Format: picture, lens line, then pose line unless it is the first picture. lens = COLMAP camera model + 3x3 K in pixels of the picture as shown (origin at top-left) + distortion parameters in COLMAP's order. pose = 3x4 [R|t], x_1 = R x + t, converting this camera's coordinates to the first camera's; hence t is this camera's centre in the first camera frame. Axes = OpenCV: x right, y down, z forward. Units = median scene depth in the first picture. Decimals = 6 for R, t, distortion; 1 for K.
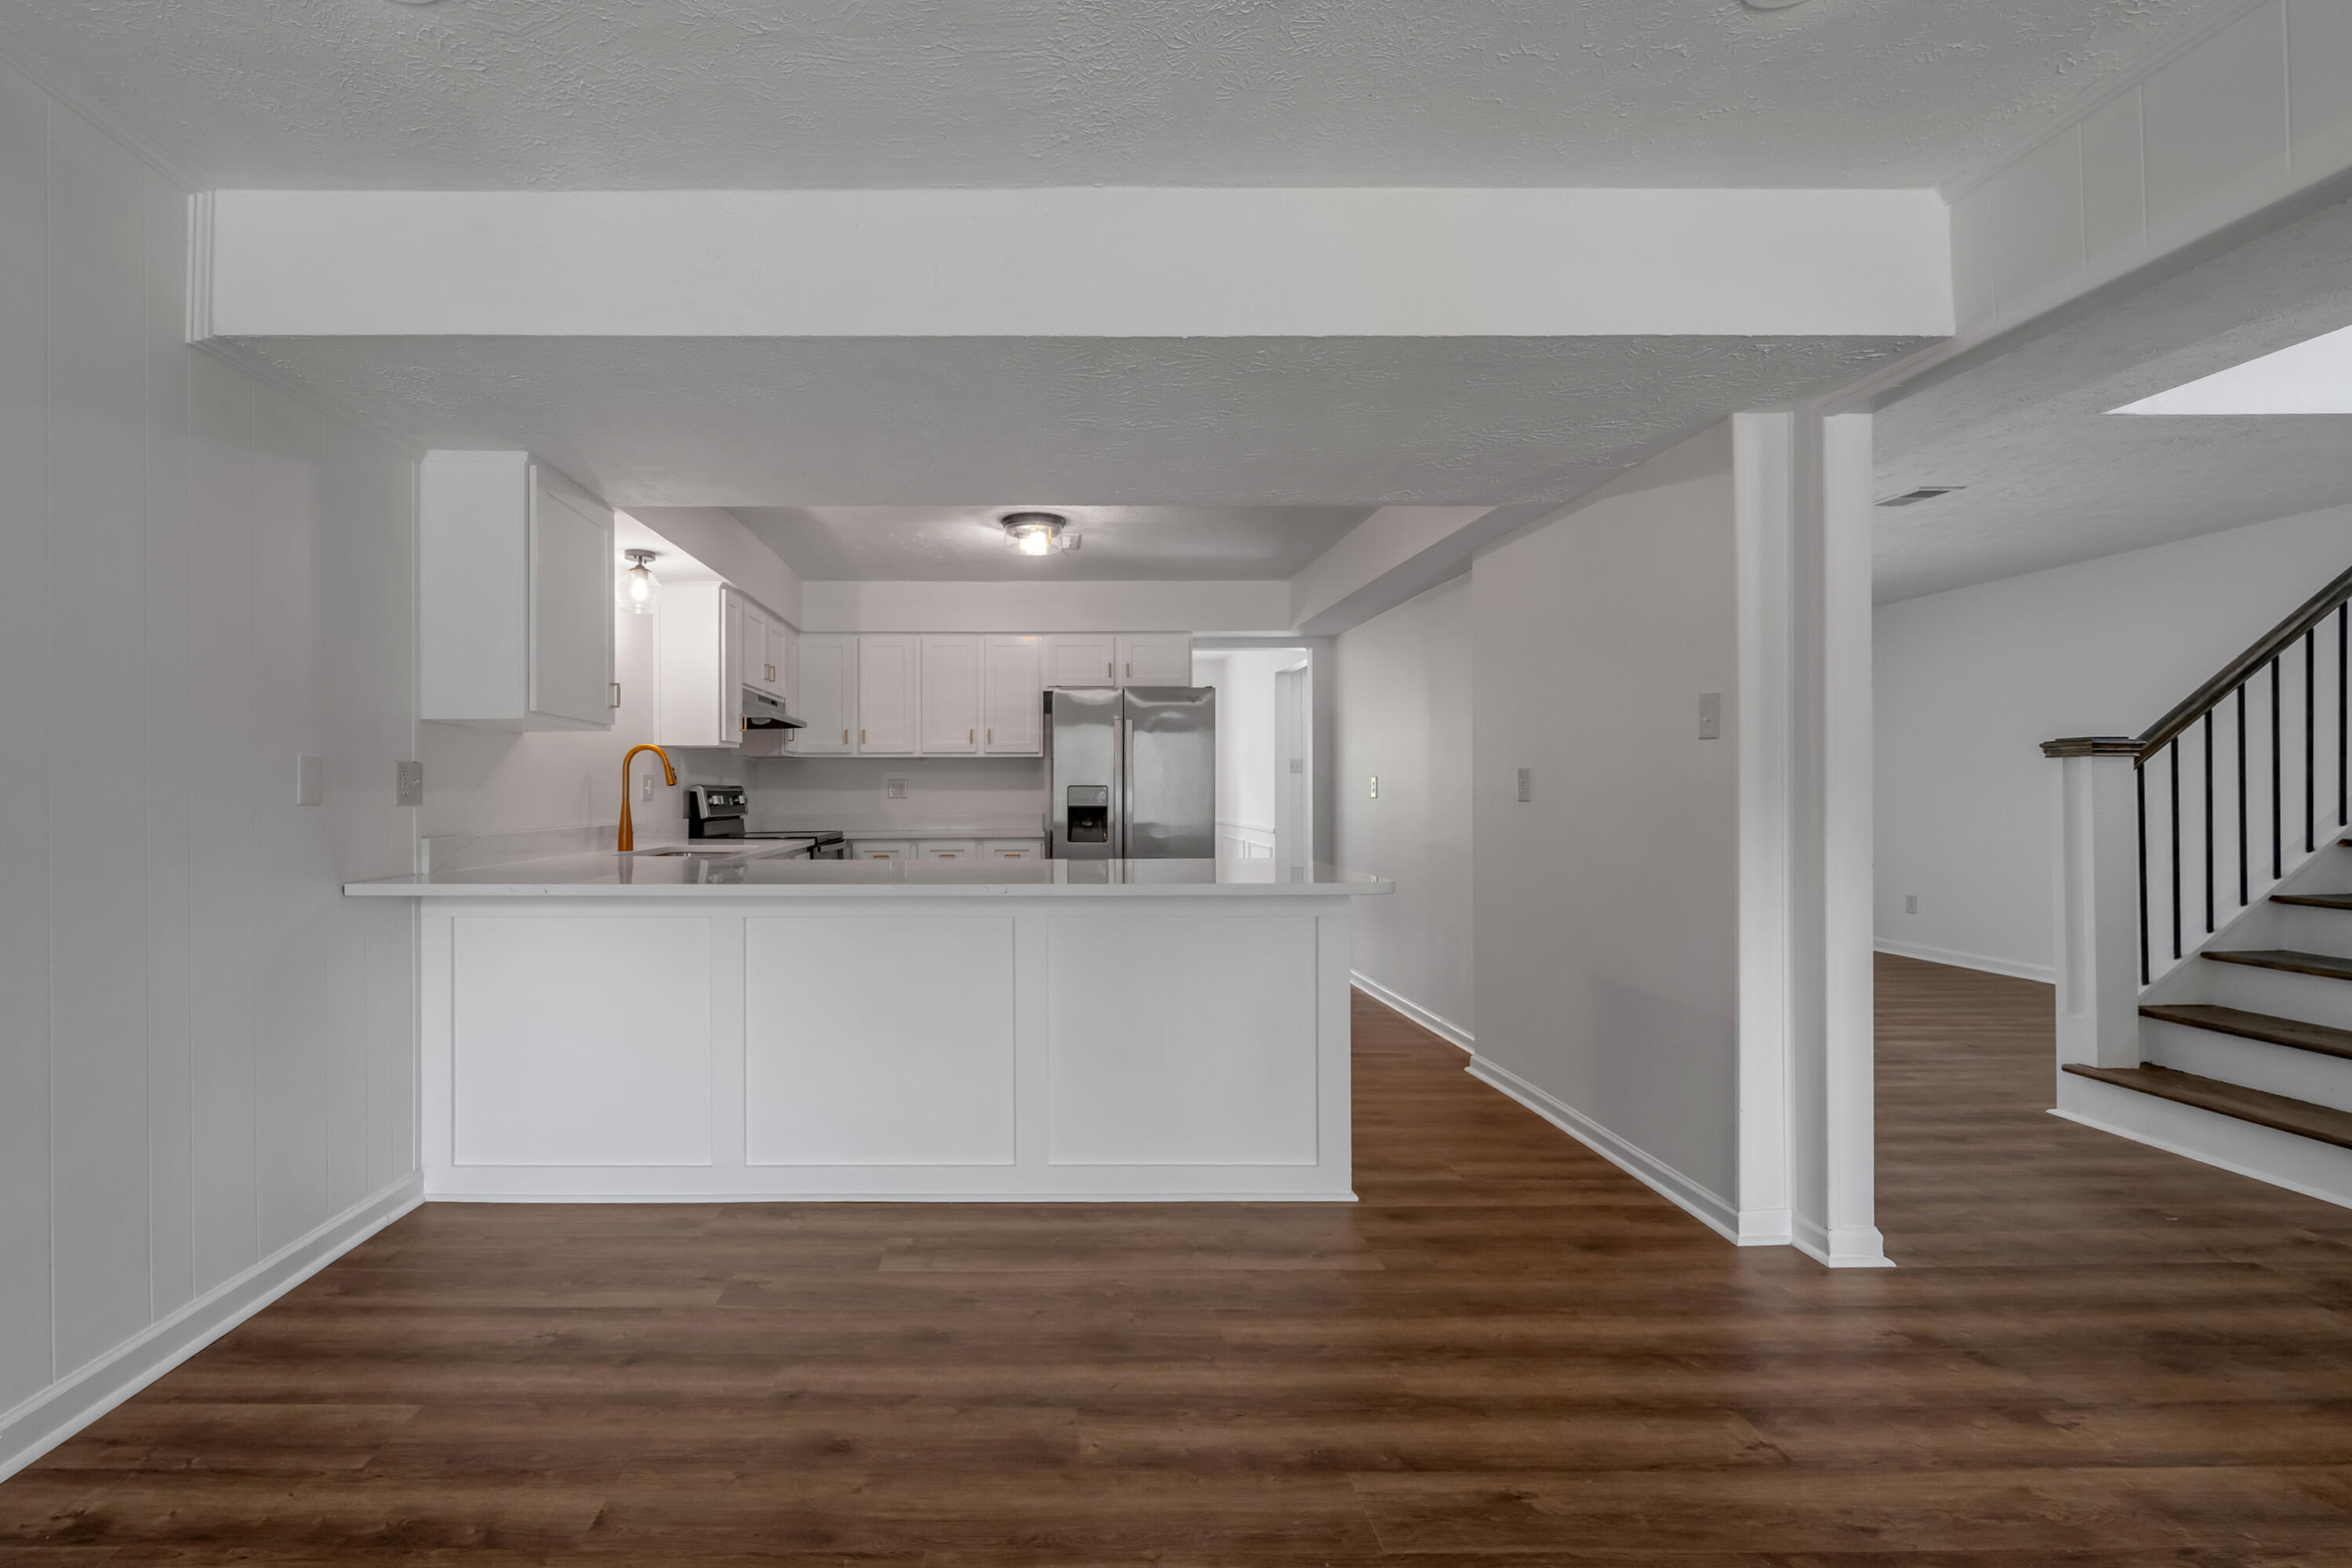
lens RADIAL K [[979.8, 0, 1038.7], [0, 979.8, 795.2], [0, 0, 1]] dist [-0.001213, -0.000928]
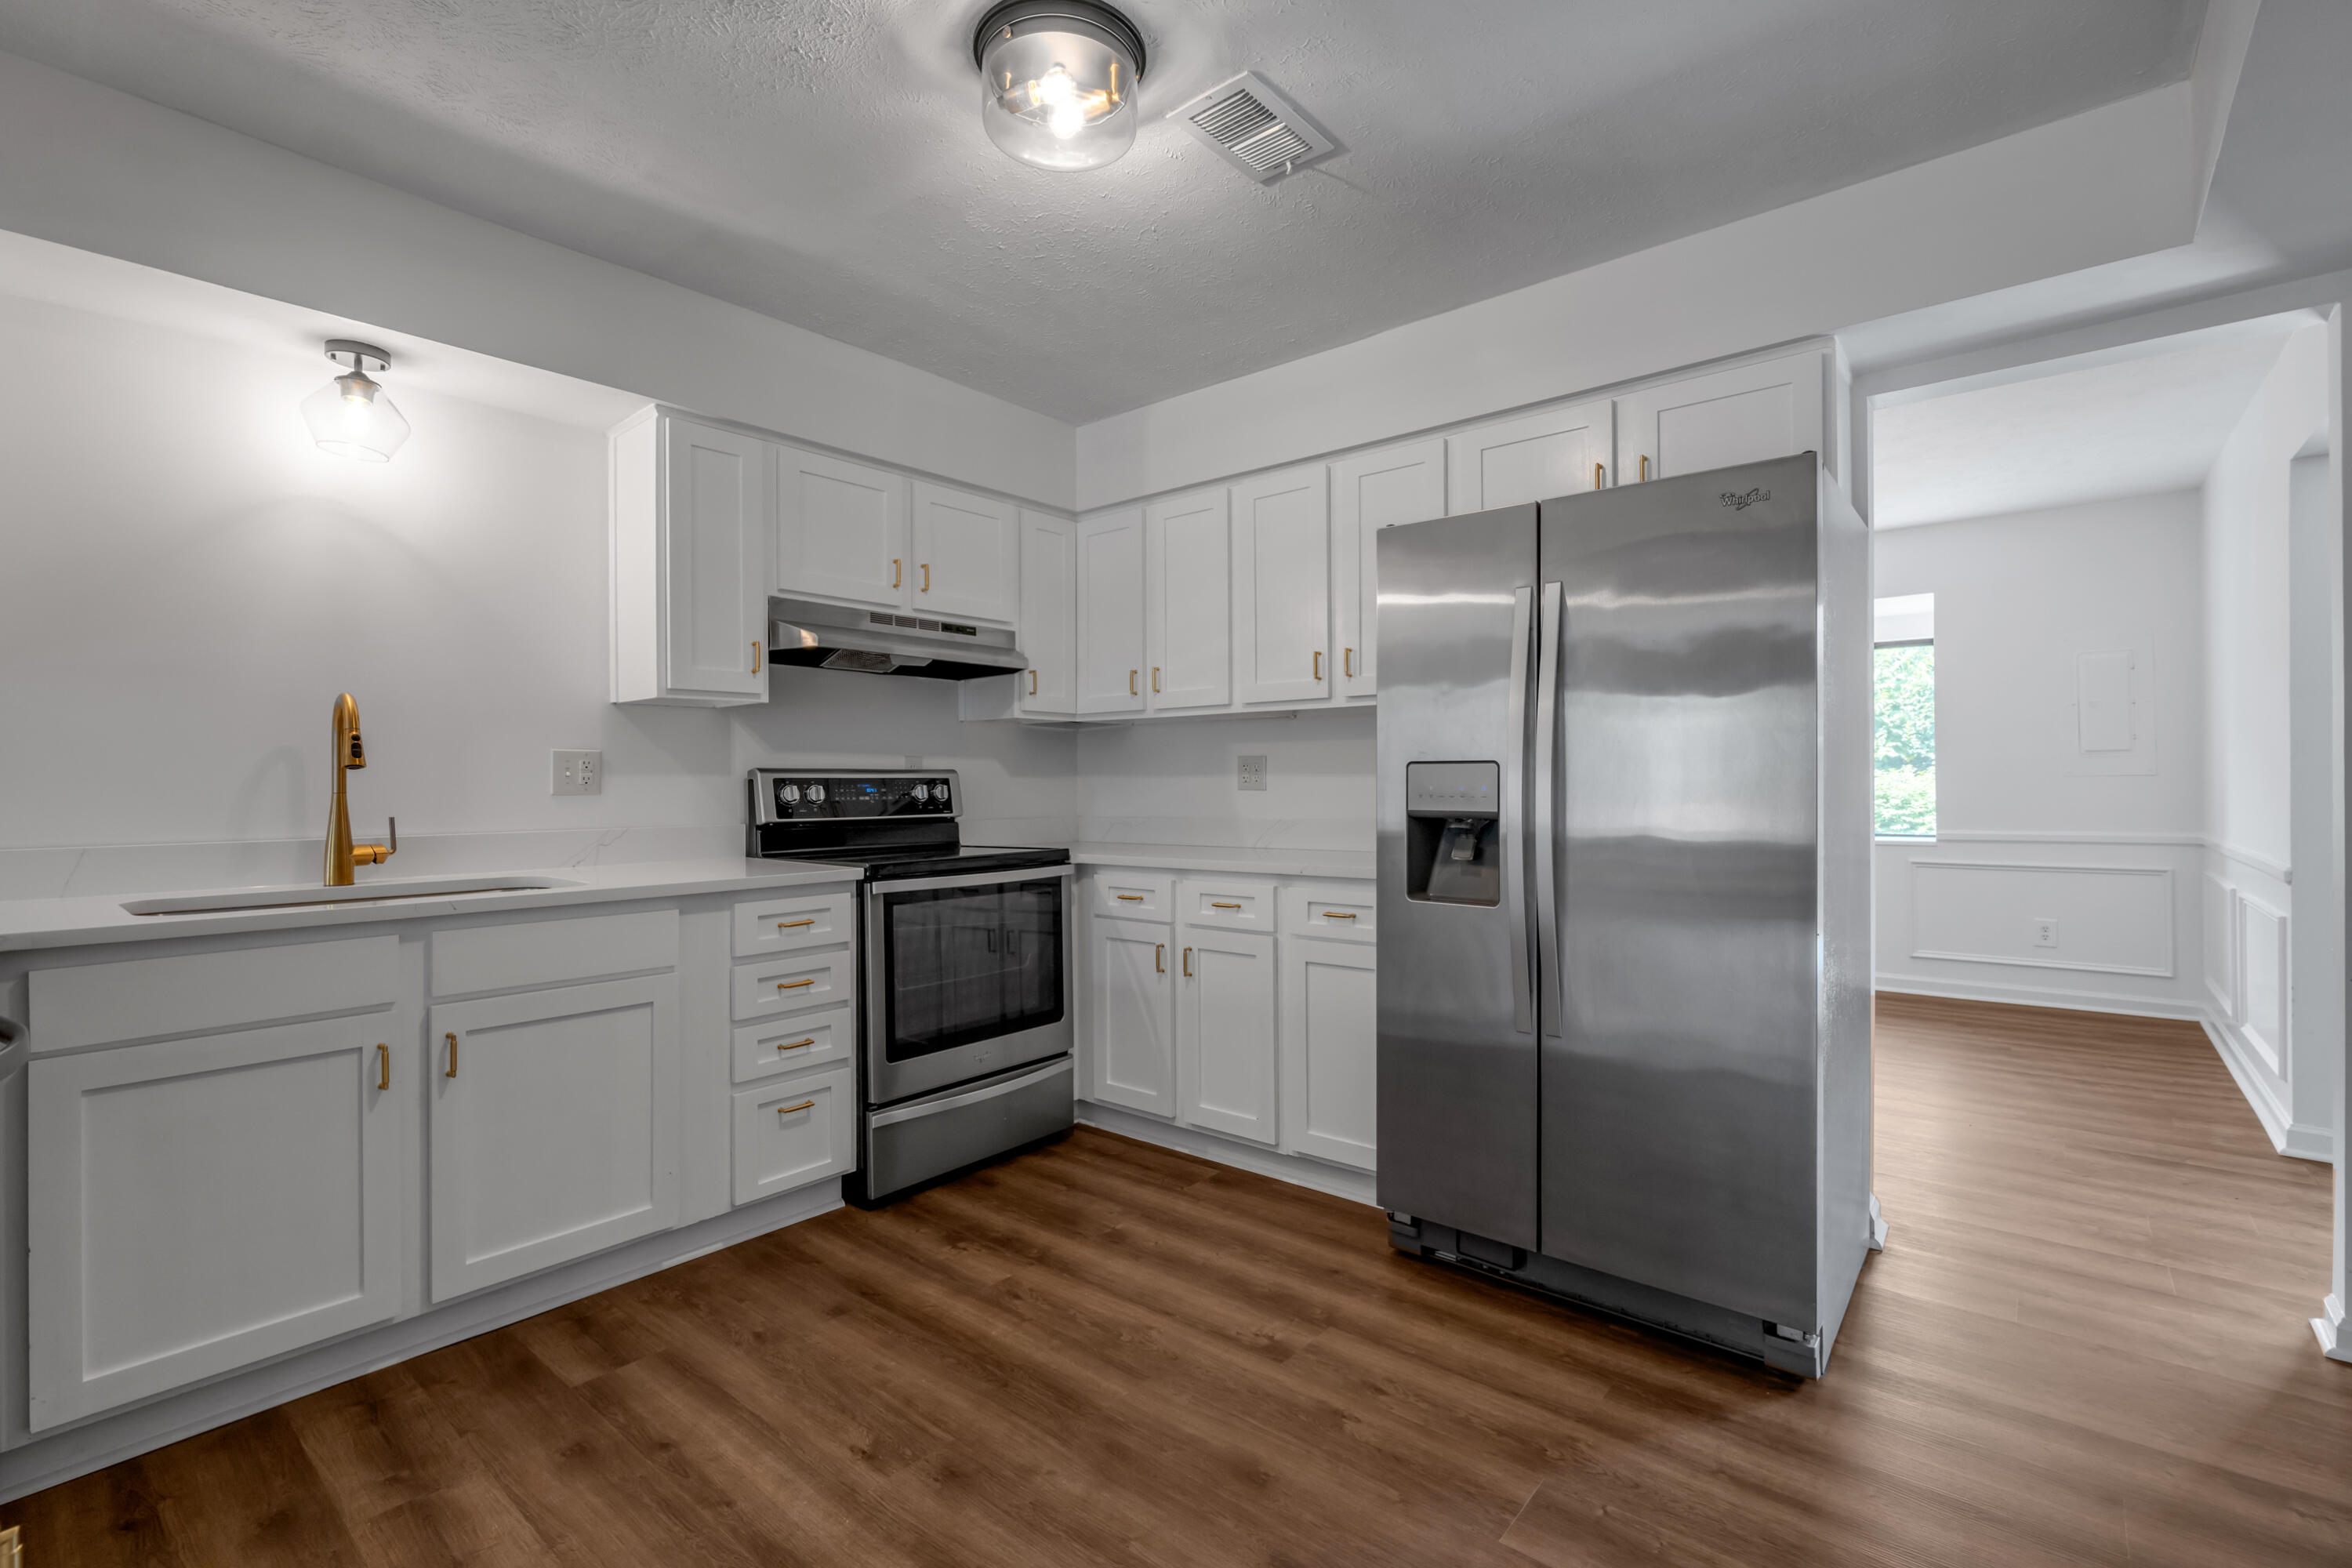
lens RADIAL K [[1013.4, 0, 1211.0], [0, 1013.4, 787.3], [0, 0, 1]] dist [-0.000980, -0.001088]
pose [[0.766060, 0.000879, -0.642769, 0.395908], [0.001436, 0.999994, 0.003079, -0.000626], [0.642768, -0.003282, 0.766054, 1.012339]]
